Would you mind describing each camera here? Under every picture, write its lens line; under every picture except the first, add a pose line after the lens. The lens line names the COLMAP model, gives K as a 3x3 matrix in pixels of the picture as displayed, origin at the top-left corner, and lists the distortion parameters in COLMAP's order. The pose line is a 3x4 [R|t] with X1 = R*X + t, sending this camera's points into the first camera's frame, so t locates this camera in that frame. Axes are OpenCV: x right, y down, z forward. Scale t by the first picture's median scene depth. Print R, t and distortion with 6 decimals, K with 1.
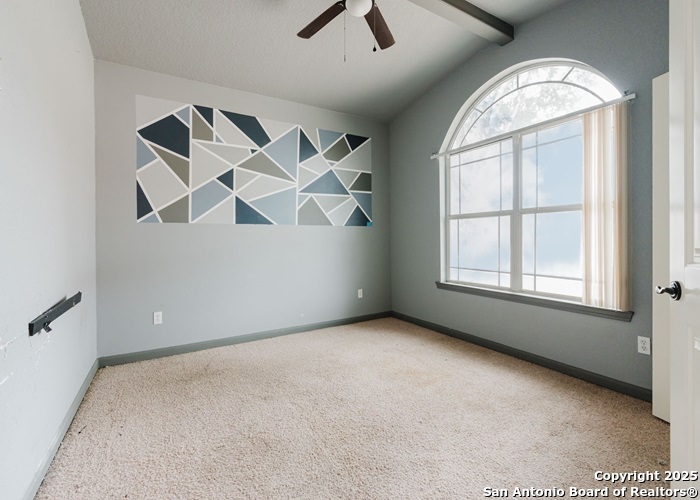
lens RADIAL K [[316.8, 0, 348.4], [0, 316.8, 236.1], [0, 0, 1]] dist [-0.008623, 0.003096]
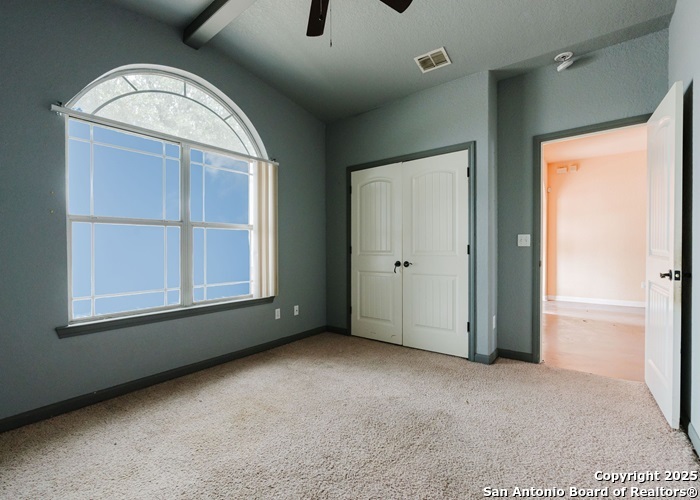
lens RADIAL K [[316.8, 0, 352.4], [0, 316.8, 250.4], [0, 0, 1]] dist [-0.008623, 0.003096]
pose [[-0.360586, 0.005471, 0.932710, -0.577378], [0.007516, 0.999967, -0.002960, 0.012461], [-0.932696, 0.005942, -0.360615, 0.915506]]
